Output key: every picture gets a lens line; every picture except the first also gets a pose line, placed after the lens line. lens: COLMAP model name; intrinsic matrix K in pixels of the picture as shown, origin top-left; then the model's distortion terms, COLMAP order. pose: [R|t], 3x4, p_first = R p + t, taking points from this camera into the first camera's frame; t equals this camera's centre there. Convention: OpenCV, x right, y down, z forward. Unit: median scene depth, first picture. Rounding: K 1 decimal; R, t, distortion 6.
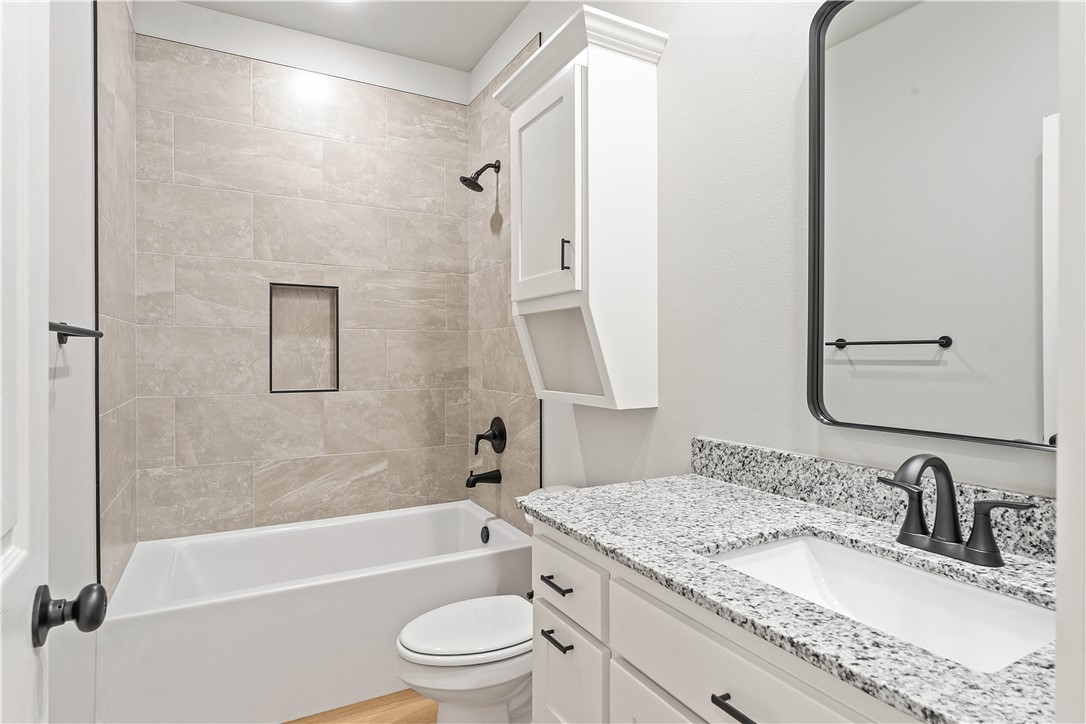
lens RADIAL K [[634.9, 0, 543.0], [0, 634.9, 362.0], [0, 0, 1]] dist [0.000128, -0.000498]
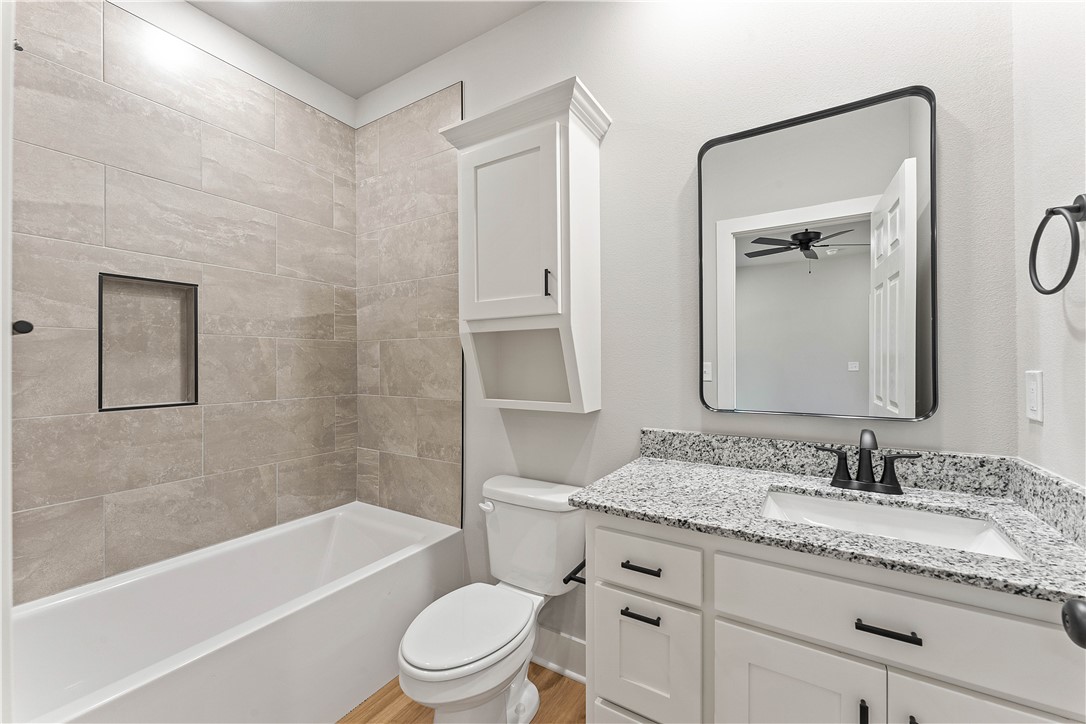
lens RADIAL K [[431.7, 0, 539.1], [0, 431.7, 363.6], [0, 0, 1]] dist [-0.000930, -0.000100]
pose [[0.806396, 0.006070, 0.591344, -0.457895], [-0.002062, 0.999970, -0.007453, -0.012903], [-0.591372, 0.004791, 0.806385, 0.365465]]
